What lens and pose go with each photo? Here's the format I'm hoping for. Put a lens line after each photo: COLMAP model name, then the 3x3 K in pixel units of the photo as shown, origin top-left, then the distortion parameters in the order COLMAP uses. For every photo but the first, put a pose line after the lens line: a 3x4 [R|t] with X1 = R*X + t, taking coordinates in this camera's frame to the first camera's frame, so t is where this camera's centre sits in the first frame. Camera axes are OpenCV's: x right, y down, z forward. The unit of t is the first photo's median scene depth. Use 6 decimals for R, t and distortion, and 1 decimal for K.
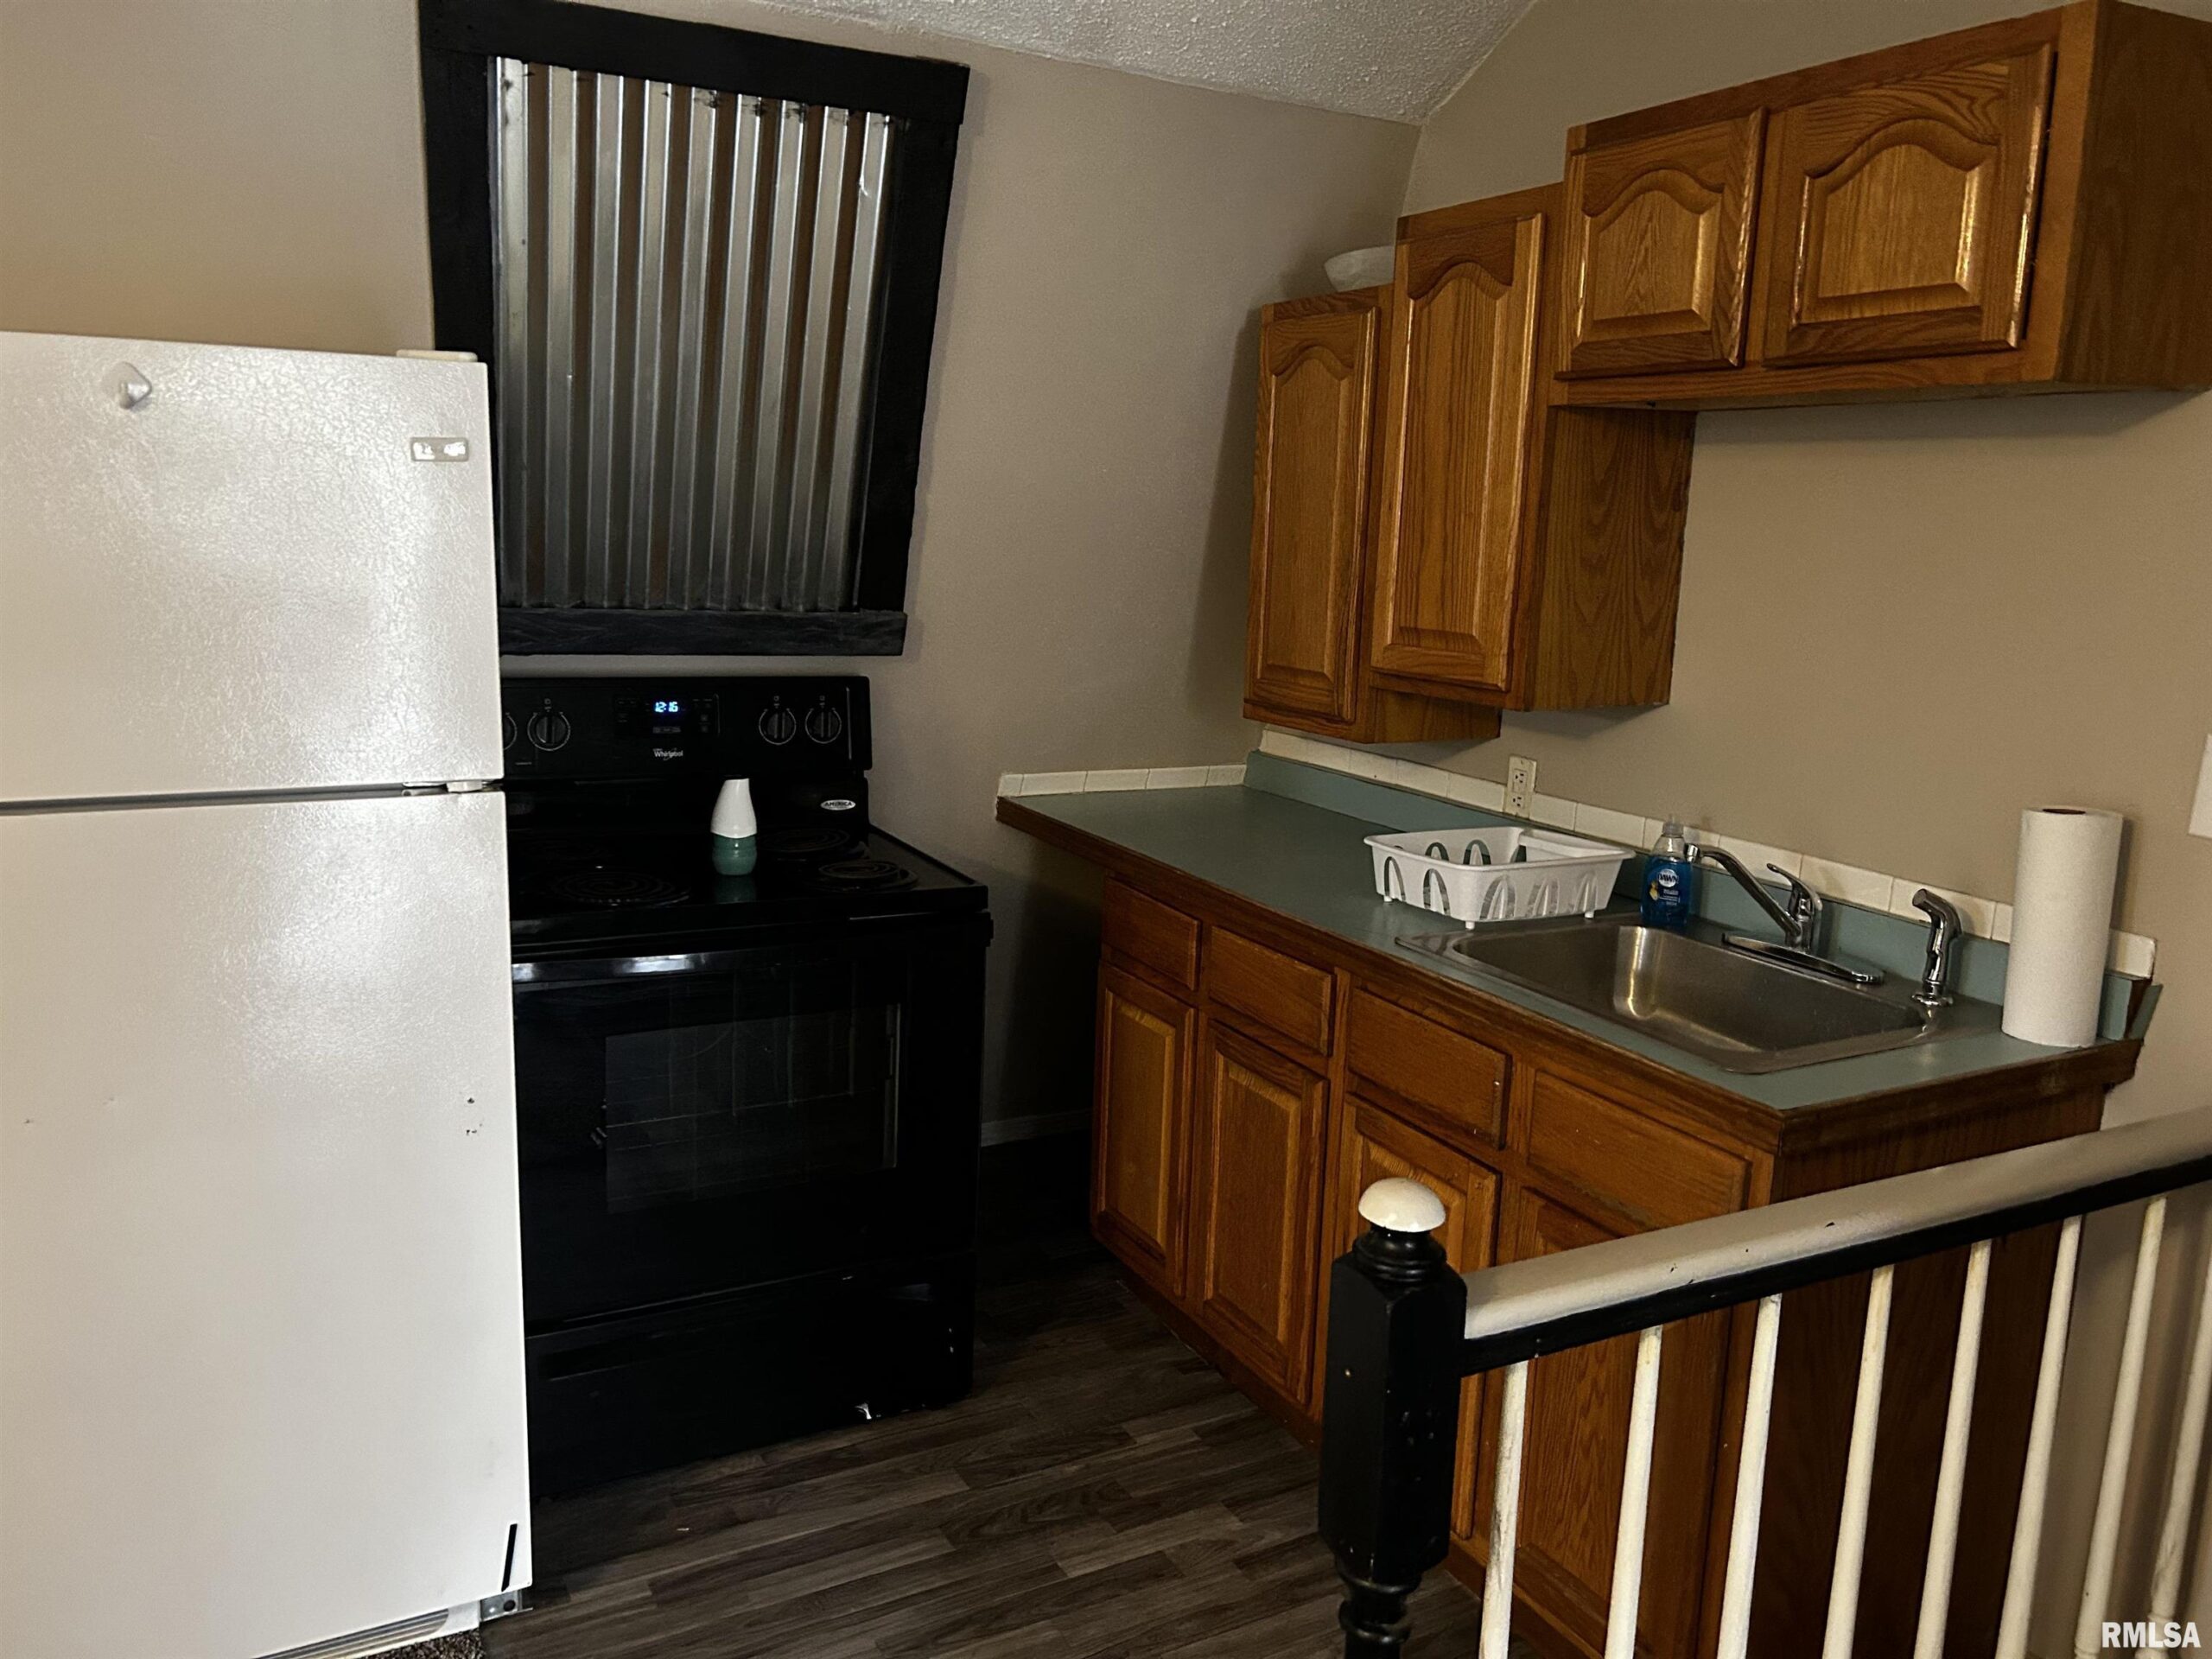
lens RADIAL K [[1673.5, 0, 1102.2], [0, 1673.5, 816.6], [0, 0, 1]] dist [0.051990, -0.055990]
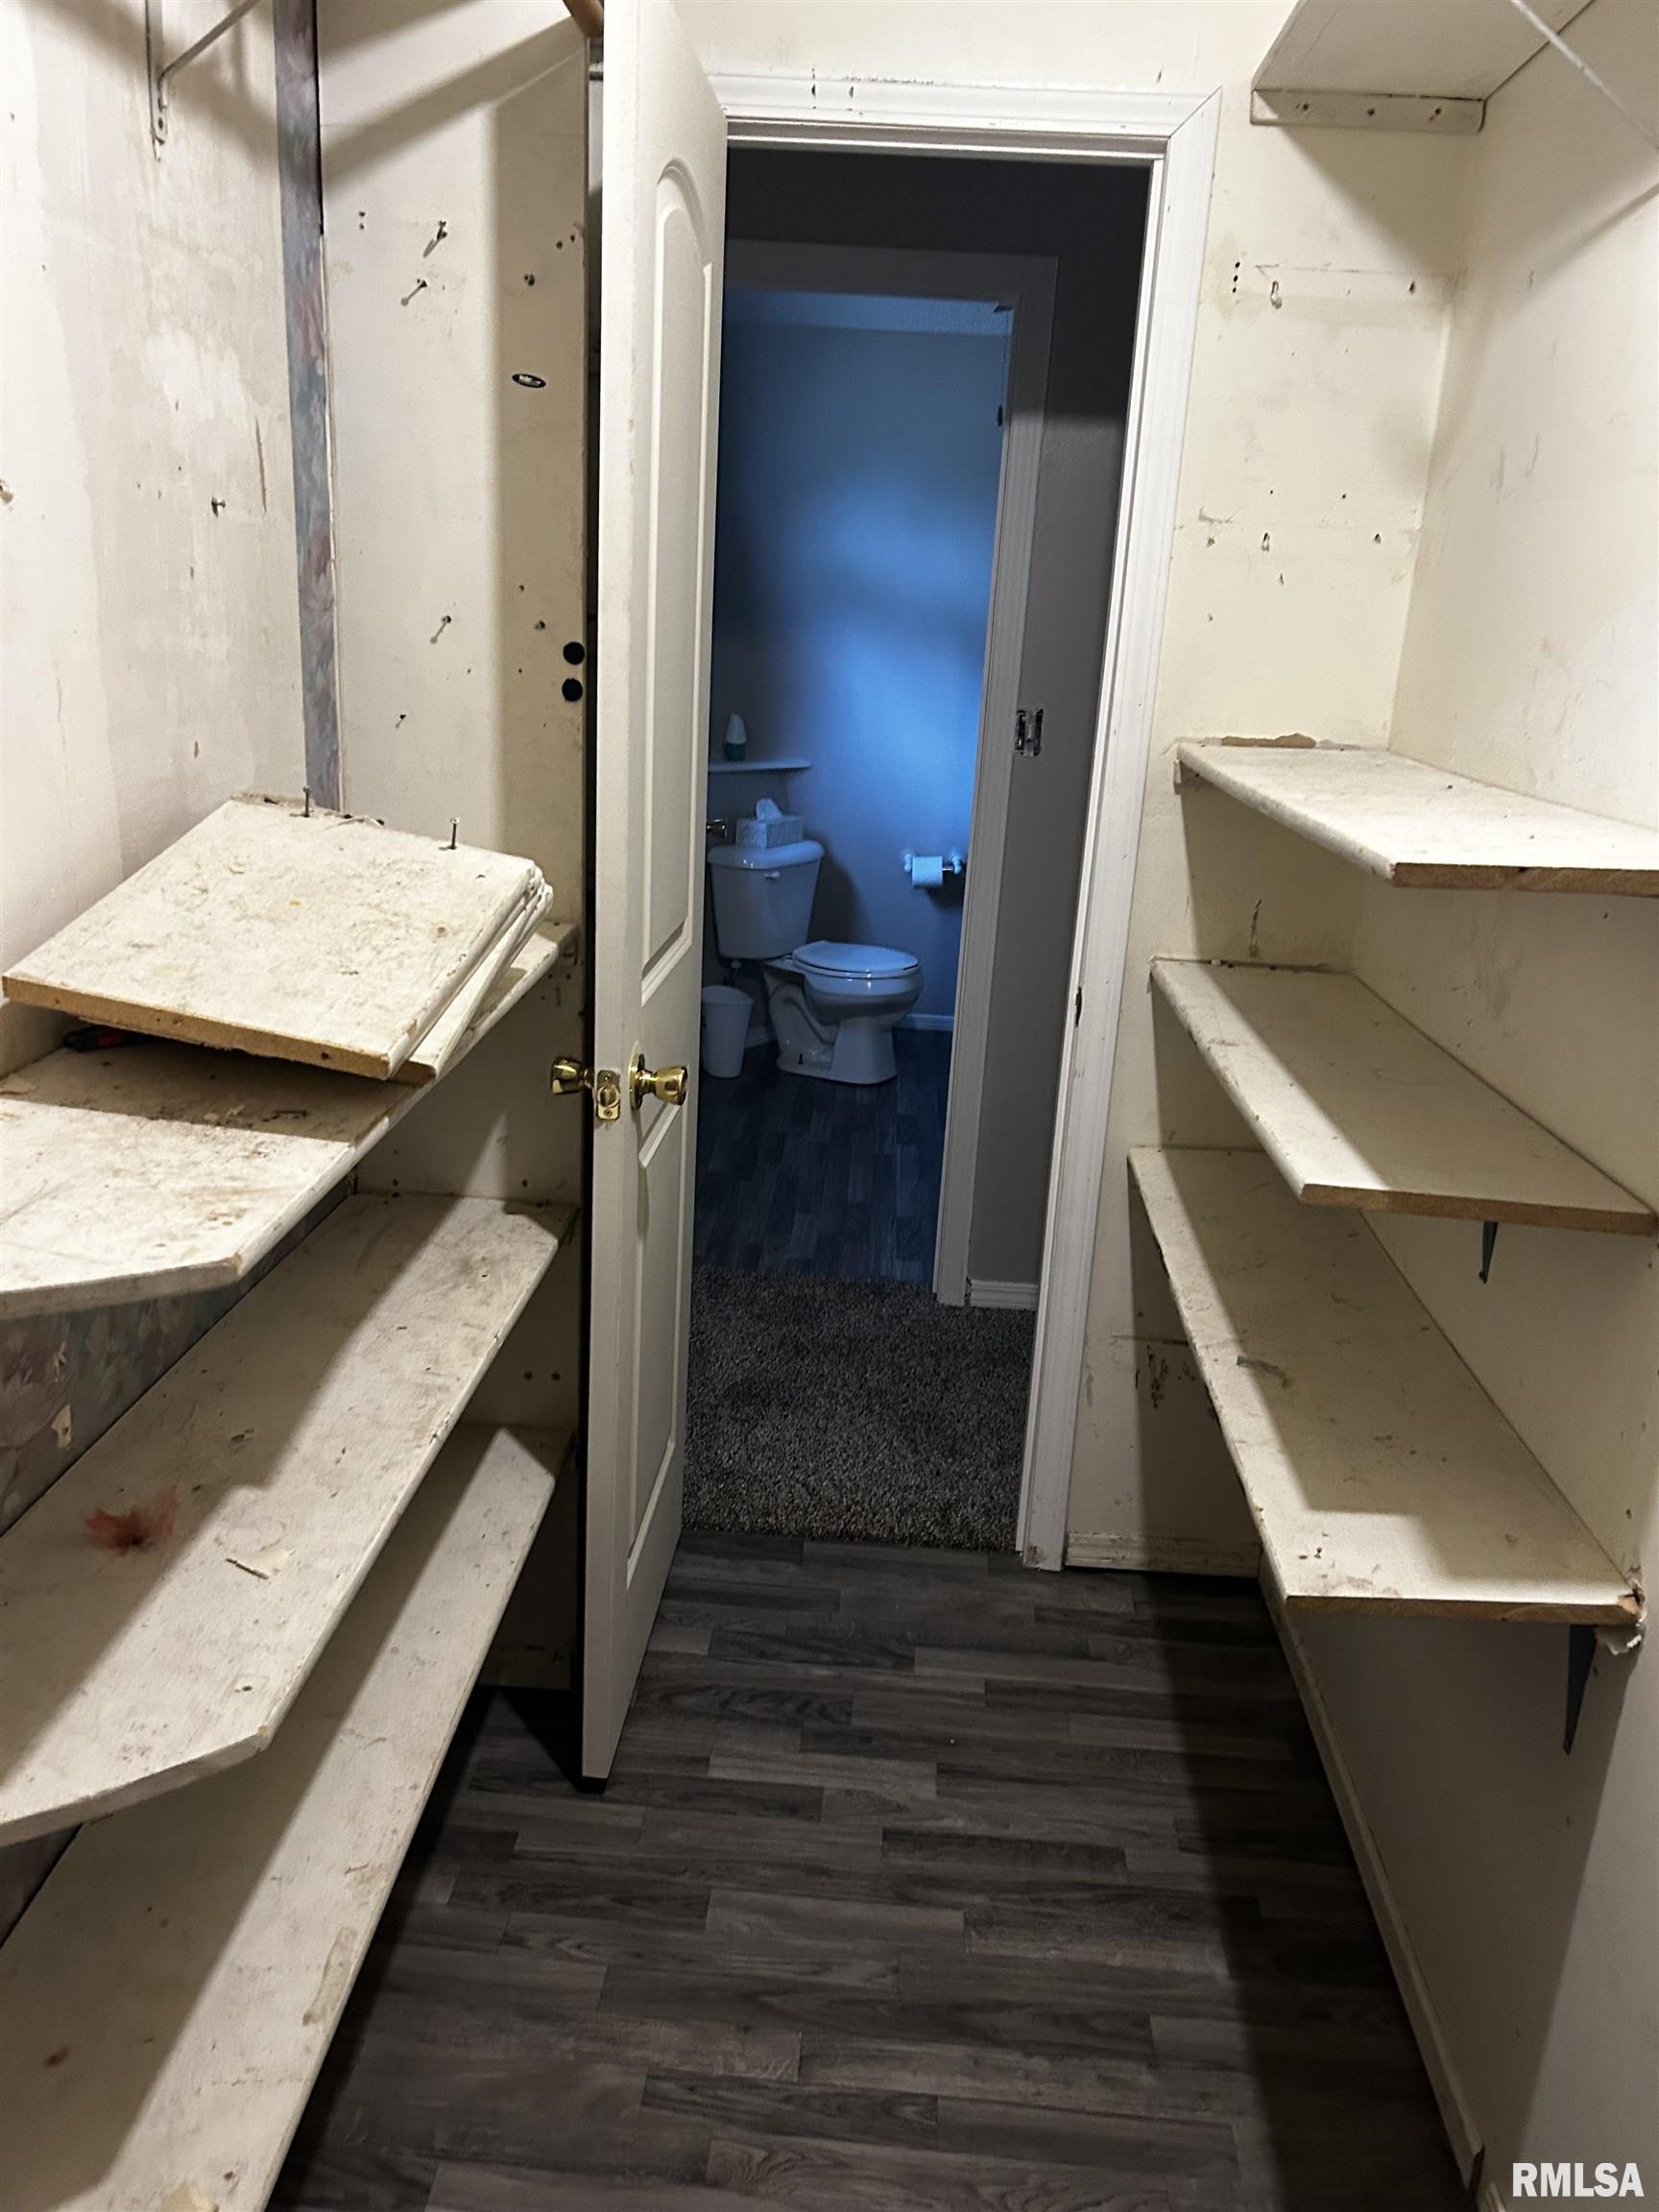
lens RADIAL K [[1673.5, 0, 822.8], [0, 1673.5, 1108.1], [0, 0, 1]] dist [0.051990, -0.055990]
pose [[0.842208, 0.159513, -0.515016, 0.403072], [-0.115836, 0.986459, 0.116103, -0.019020], [0.526562, -0.038126, 0.849281, 0.241435]]
